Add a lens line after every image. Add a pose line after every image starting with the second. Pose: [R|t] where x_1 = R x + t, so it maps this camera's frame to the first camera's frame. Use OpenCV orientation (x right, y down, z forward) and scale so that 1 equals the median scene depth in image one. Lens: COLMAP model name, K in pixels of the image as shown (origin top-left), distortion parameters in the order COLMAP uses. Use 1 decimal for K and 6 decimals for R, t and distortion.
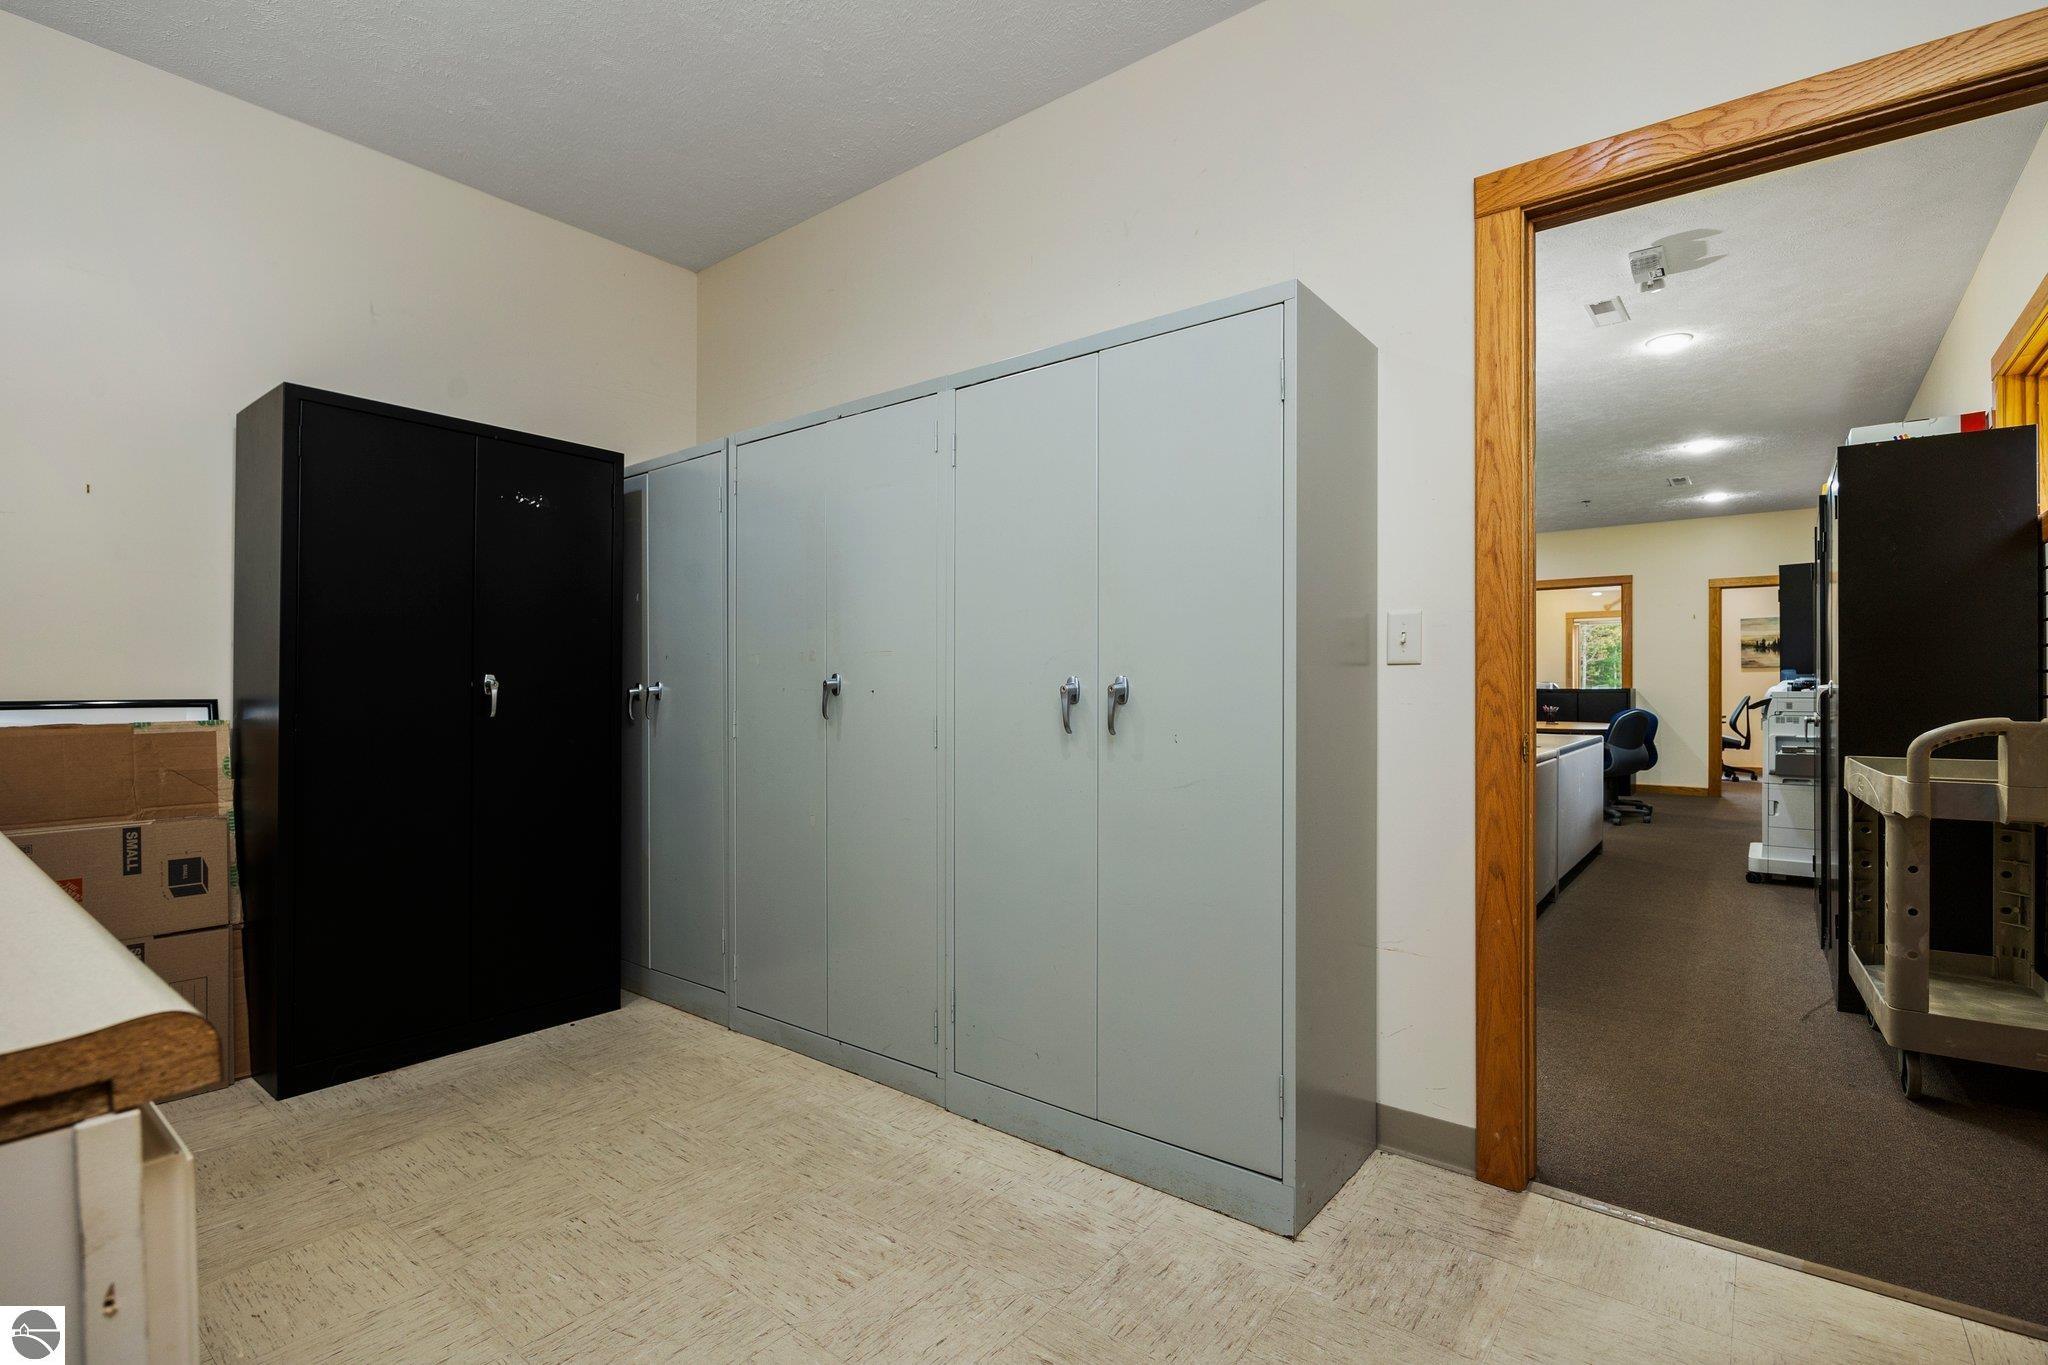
lens RADIAL K [[983.5, 0, 1026.9], [0, 983.5, 685.0], [0, 0, 1]] dist [-0.011269, -0.000182]
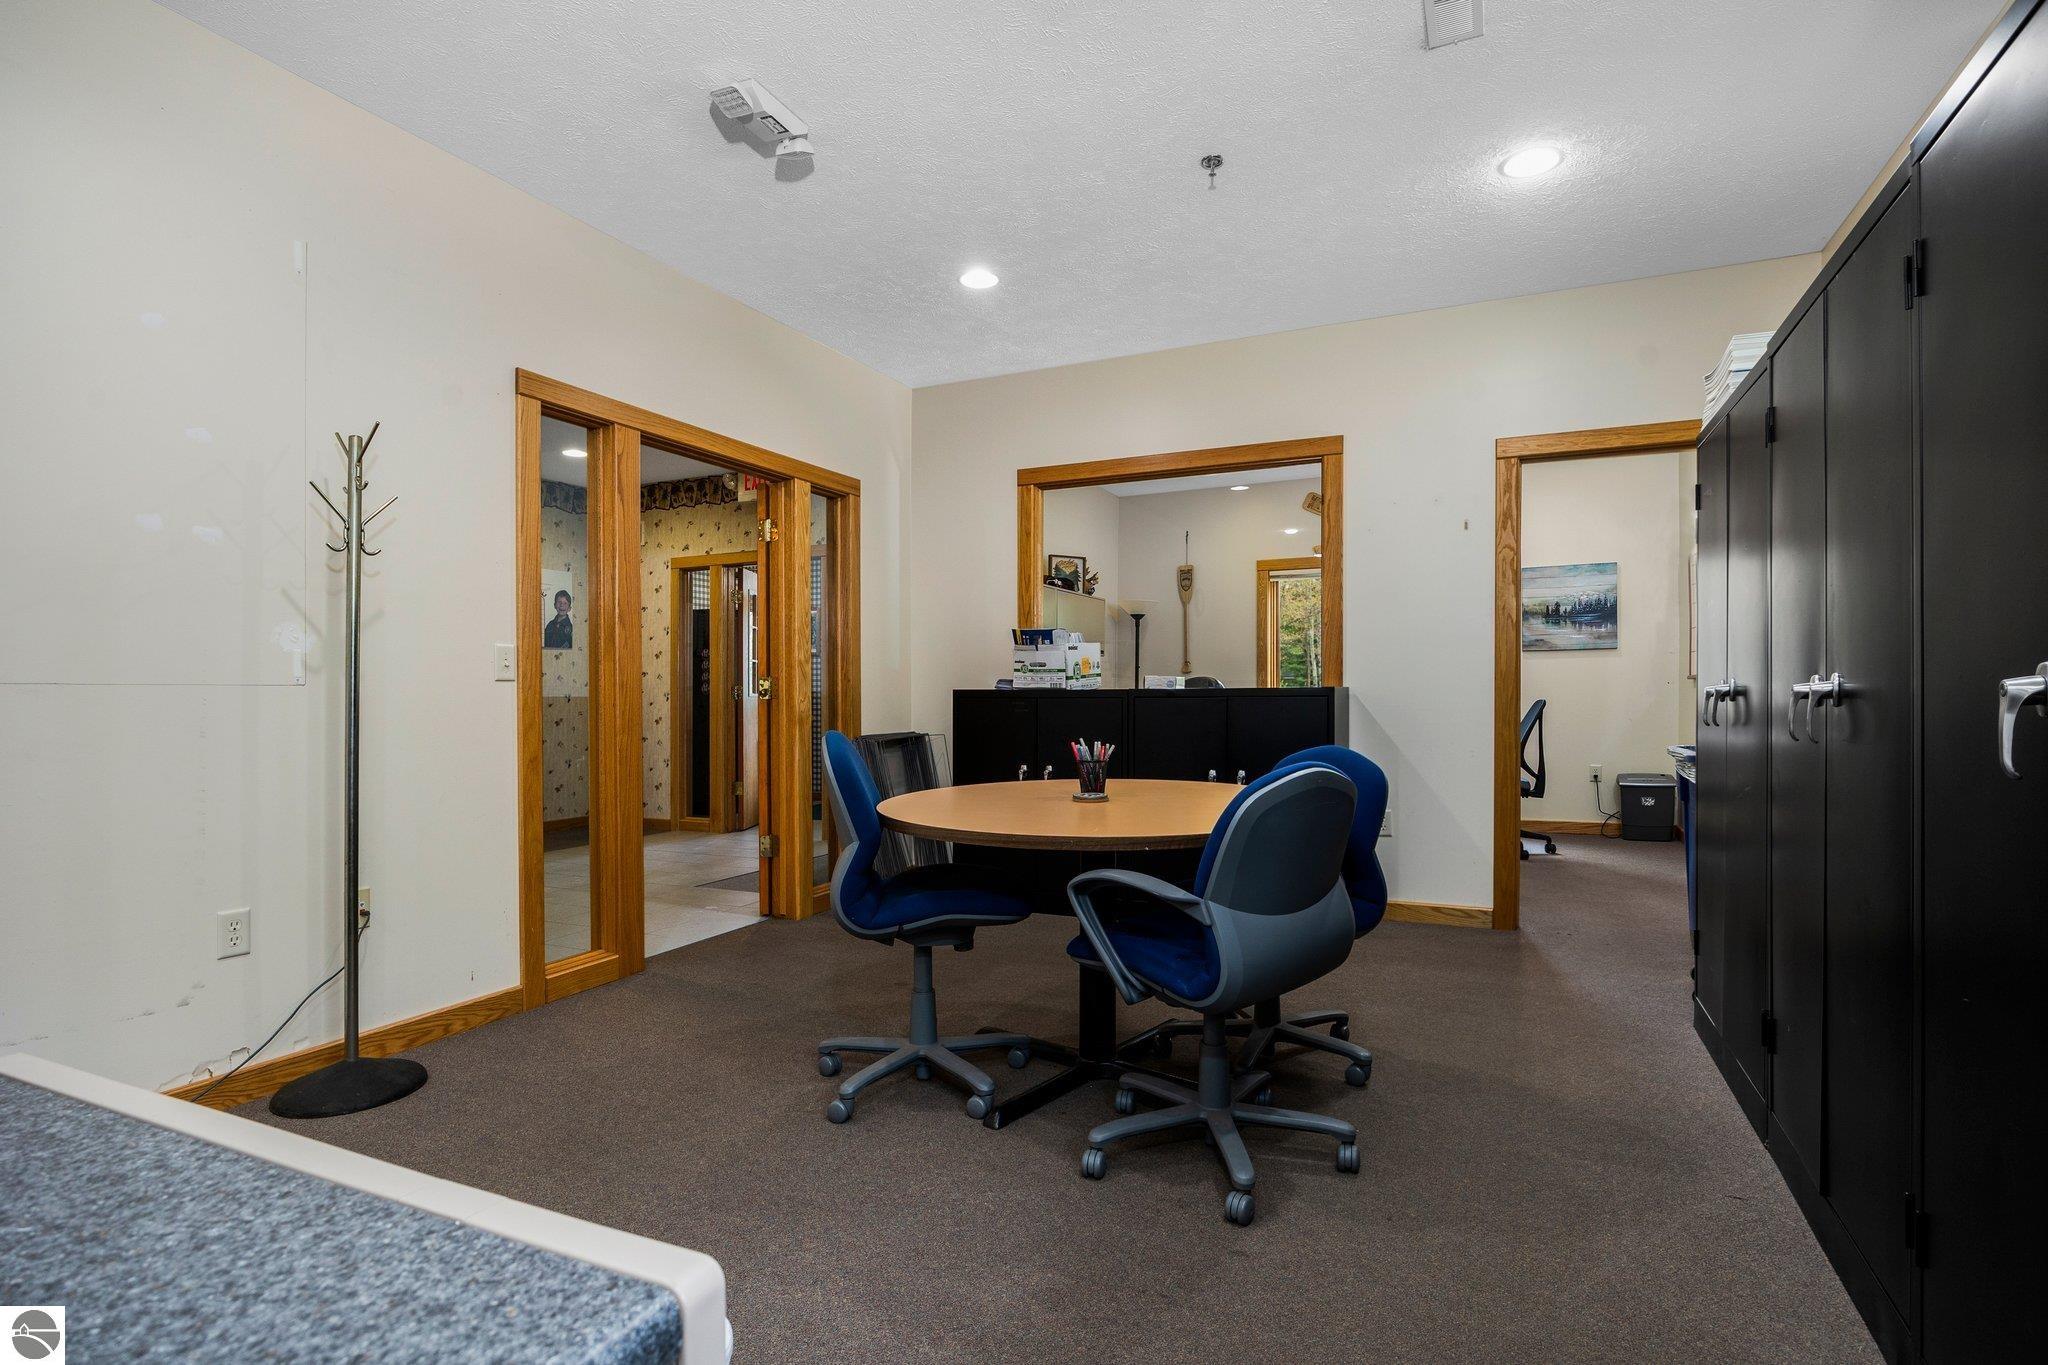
lens RADIAL K [[983.5, 0, 1029.1], [0, 983.5, 696.7], [0, 0, 1]] dist [-0.011269, -0.000182]
pose [[0.977363, -0.002754, 0.211553, 0.403304], [0.000296, 0.999932, 0.011647, 0.003318], [-0.211571, -0.011320, 0.977297, 0.620940]]
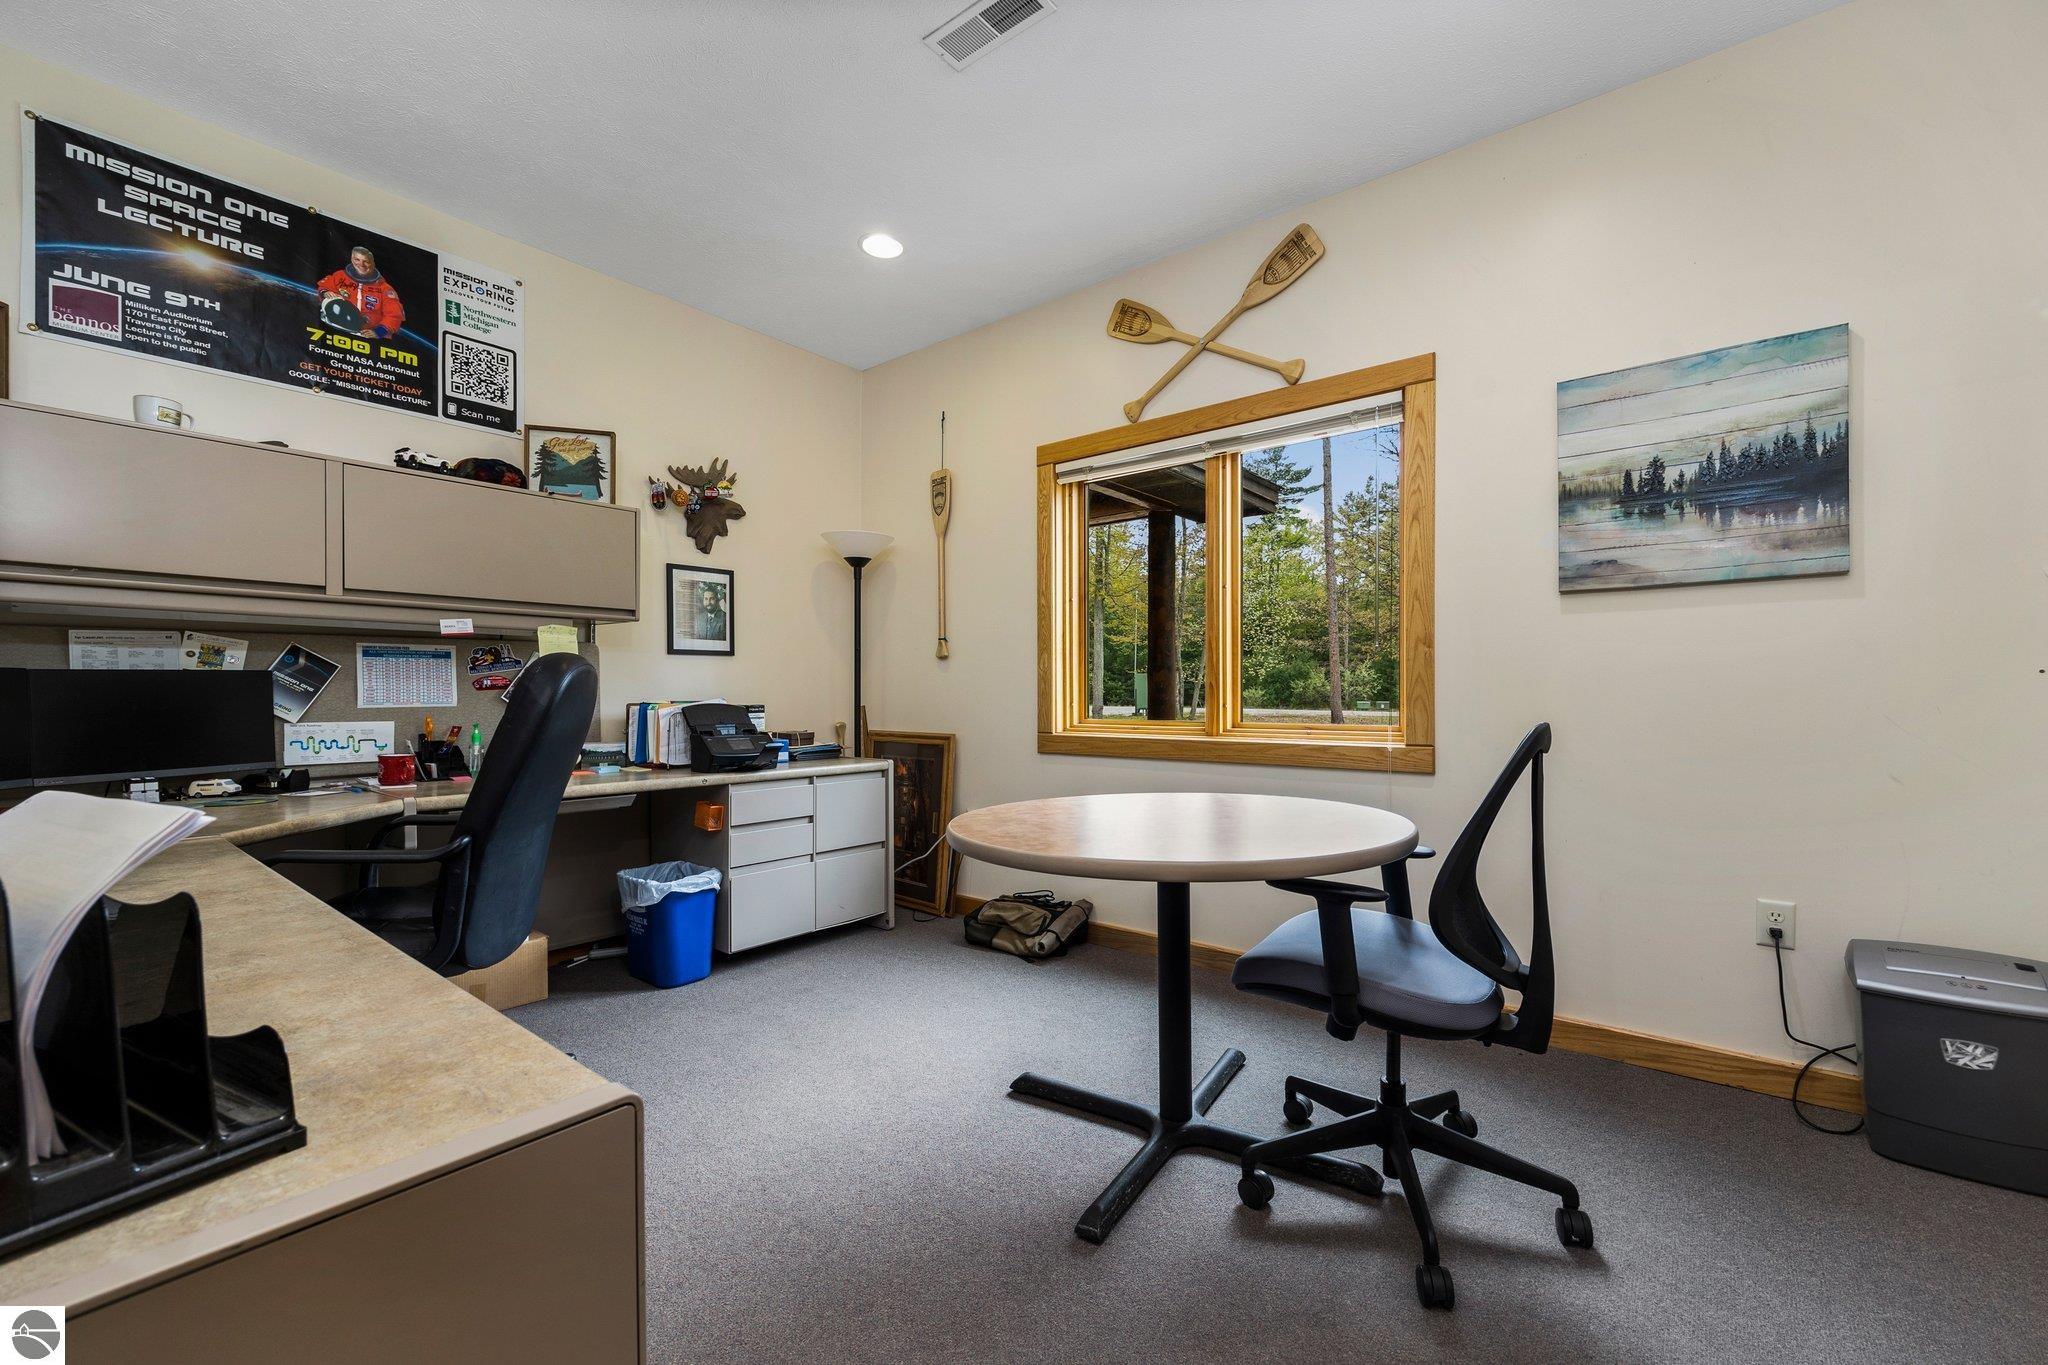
lens RADIAL K [[827.6, 0, 1034.7], [0, 827.6, 686.7], [0, 0, 1]] dist [-0.001710, -0.000383]
pose [[0.999654, 0.003806, -0.026010, 0.784279], [-0.003696, 0.999984, 0.004279, 0.004995], [0.026026, -0.004181, 0.999653, 1.026218]]
